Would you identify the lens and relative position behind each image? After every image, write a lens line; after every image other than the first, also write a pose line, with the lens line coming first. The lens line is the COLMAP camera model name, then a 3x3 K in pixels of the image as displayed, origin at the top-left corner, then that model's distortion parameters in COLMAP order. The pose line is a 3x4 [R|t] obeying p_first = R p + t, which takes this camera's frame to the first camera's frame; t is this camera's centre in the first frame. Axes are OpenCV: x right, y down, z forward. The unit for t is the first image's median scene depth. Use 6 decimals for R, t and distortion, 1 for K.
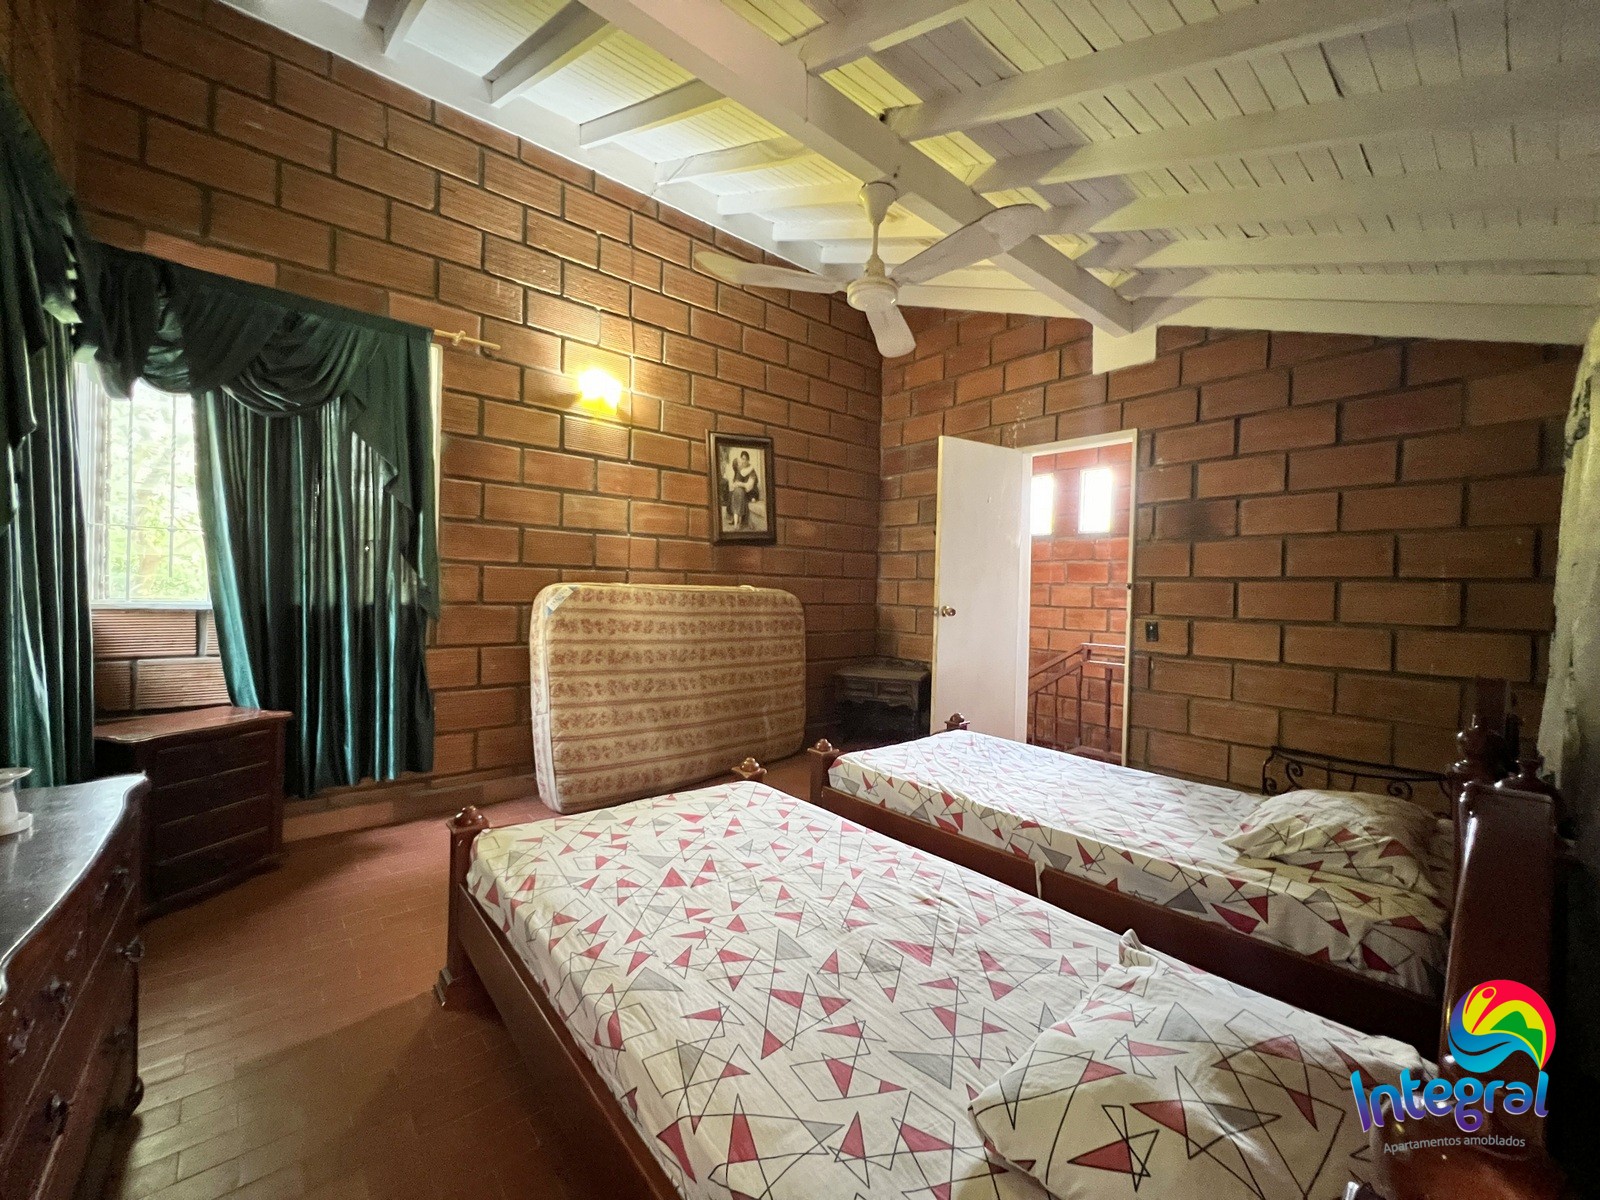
lens RADIAL K [[640.6, 0, 796.5], [0, 640.6, 598.8], [0, 0, 1]] dist [-0.001441, 0.000054]
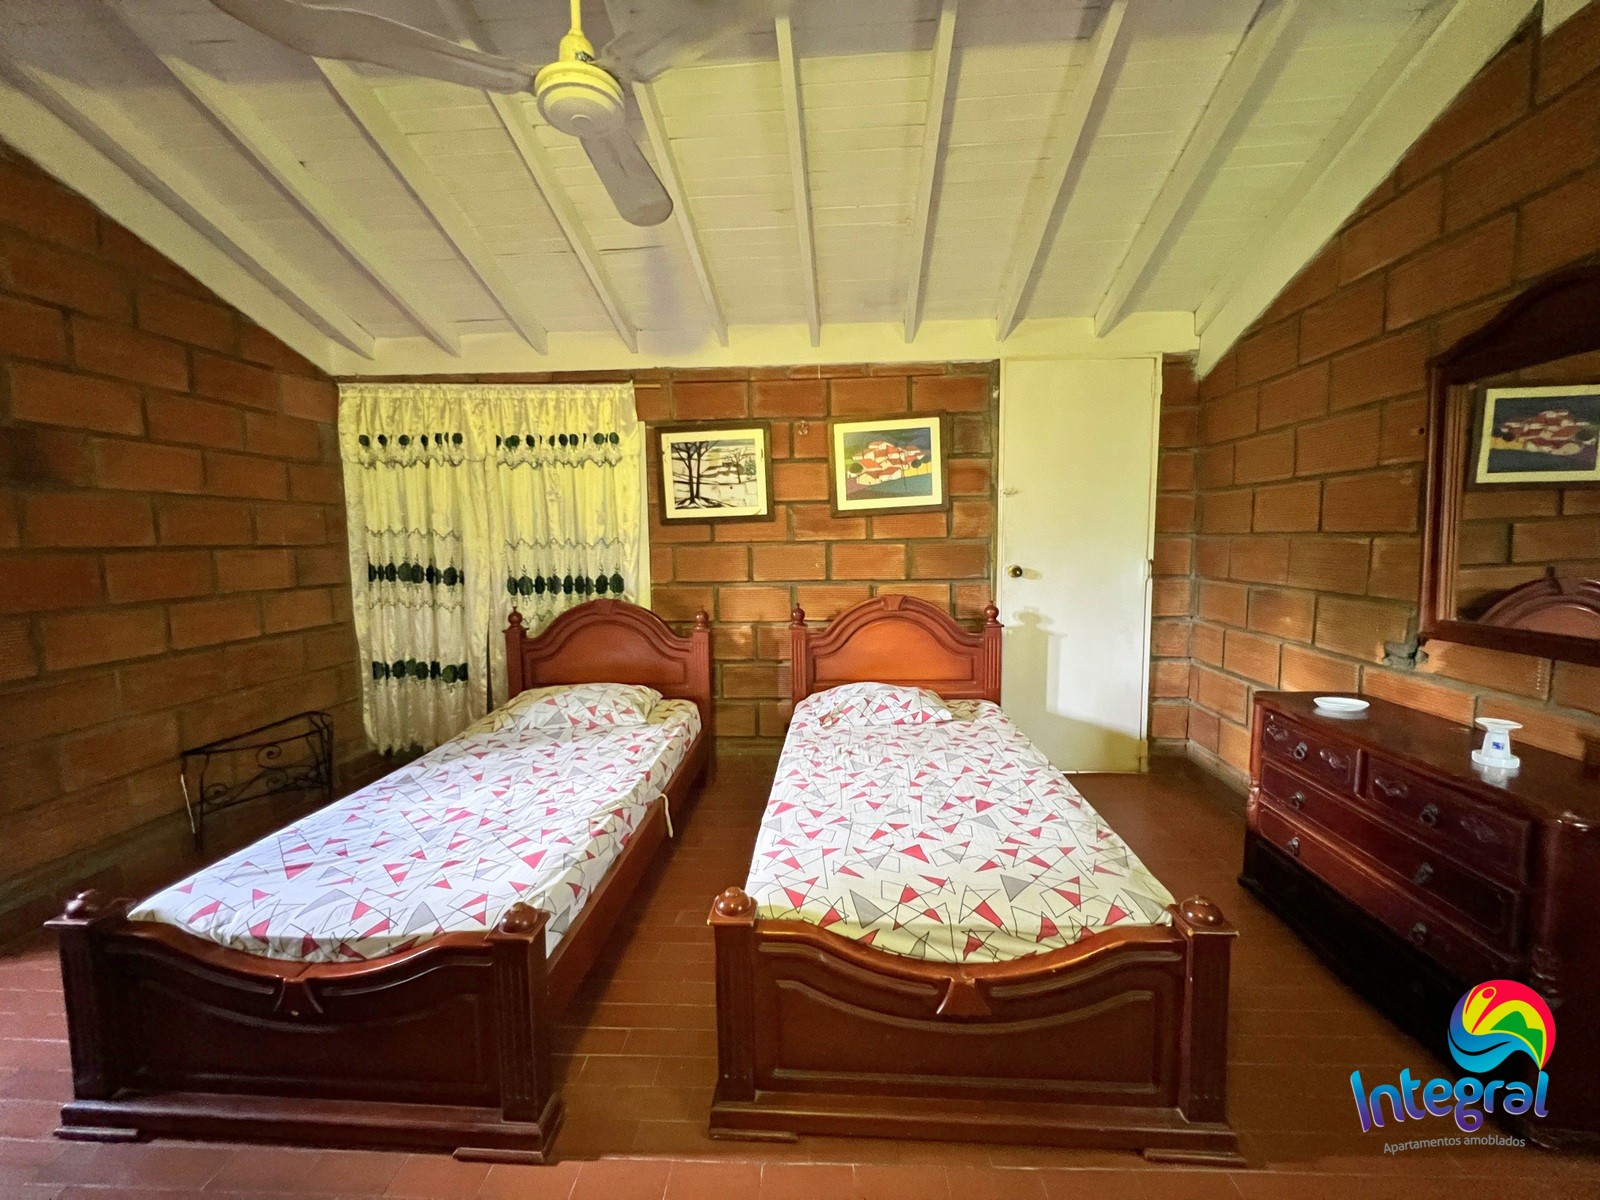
lens RADIAL K [[640.6, 0, 796.5], [0, 640.6, 598.8], [0, 0, 1]] dist [-0.001441, 0.000054]
pose [[-0.718346, -0.078815, 0.691207, -0.735245], [0.010433, 0.992230, 0.123982, -0.118668], [-0.695608, 0.096273, -0.711942, 2.023191]]
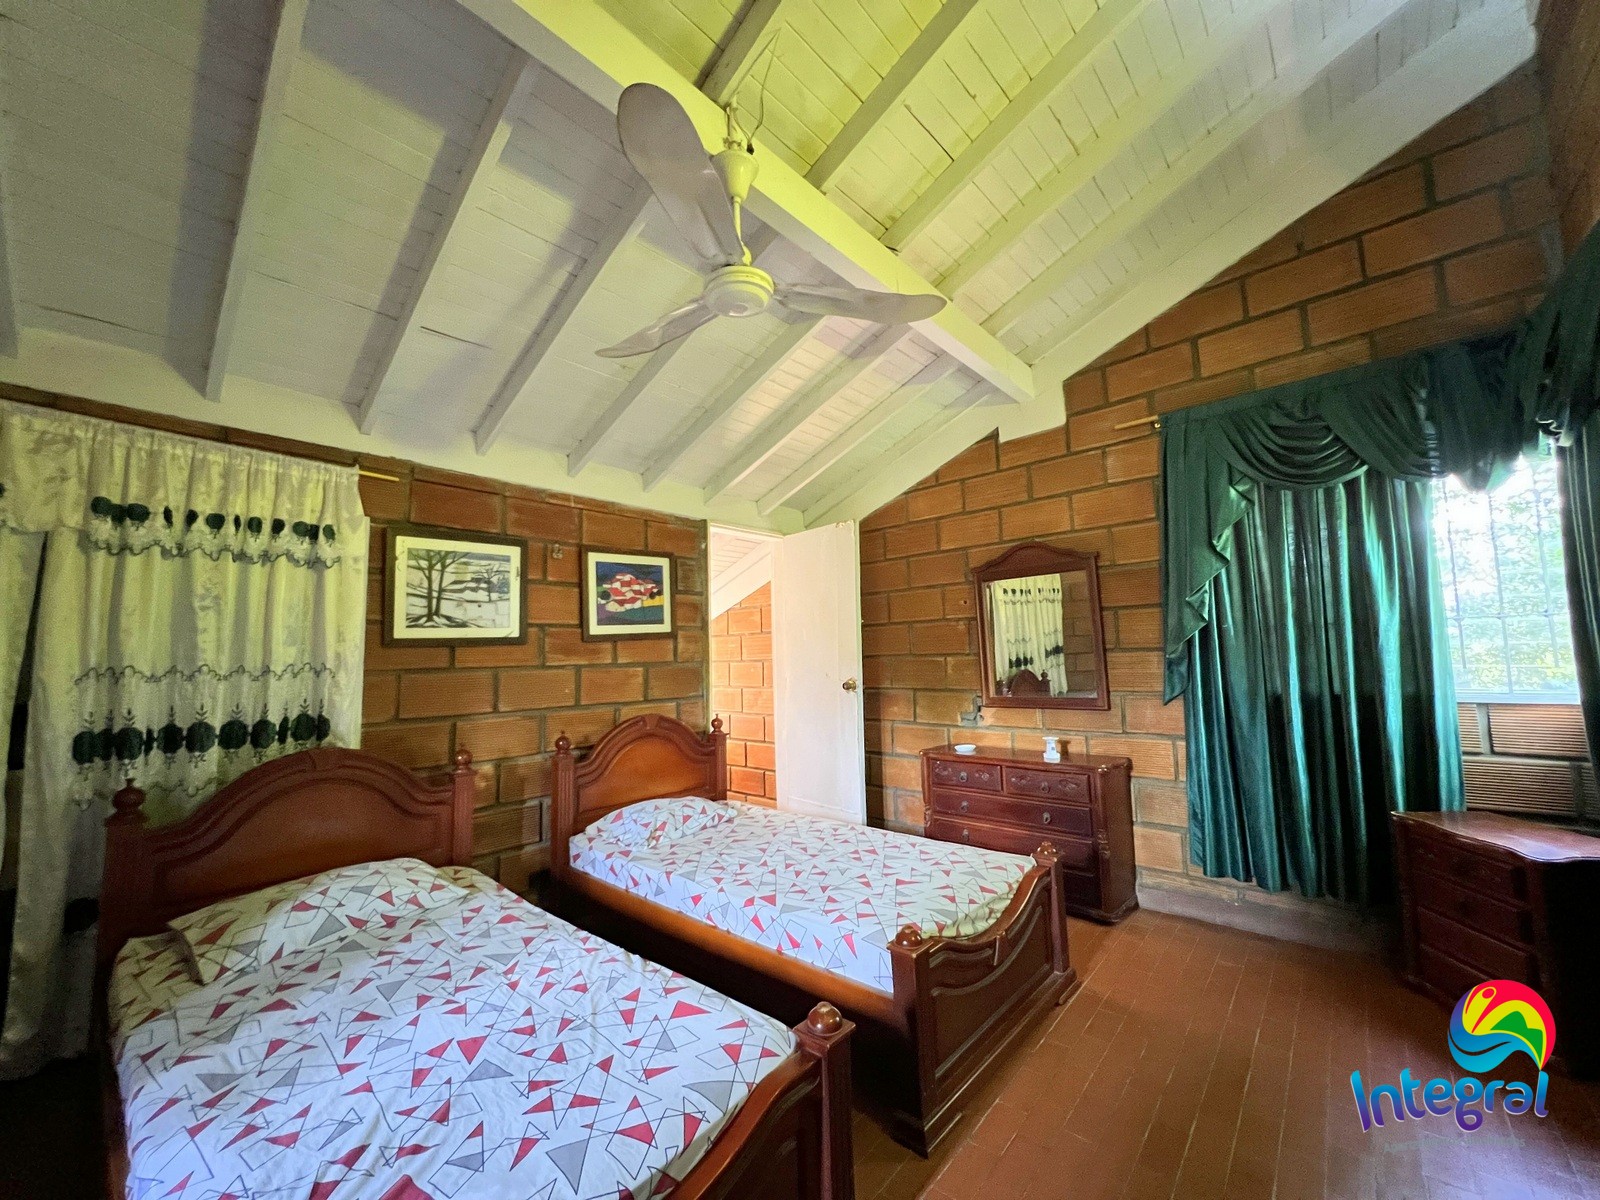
lens RADIAL K [[640.6, 0, 796.5], [0, 640.6, 598.8], [0, 0, 1]] dist [-0.001441, 0.000054]
pose [[-0.991100, -0.008664, -0.132840, 0.226827], [0.002271, 0.996635, -0.081942, -0.088780], [0.133103, -0.081514, -0.987744, 2.596422]]
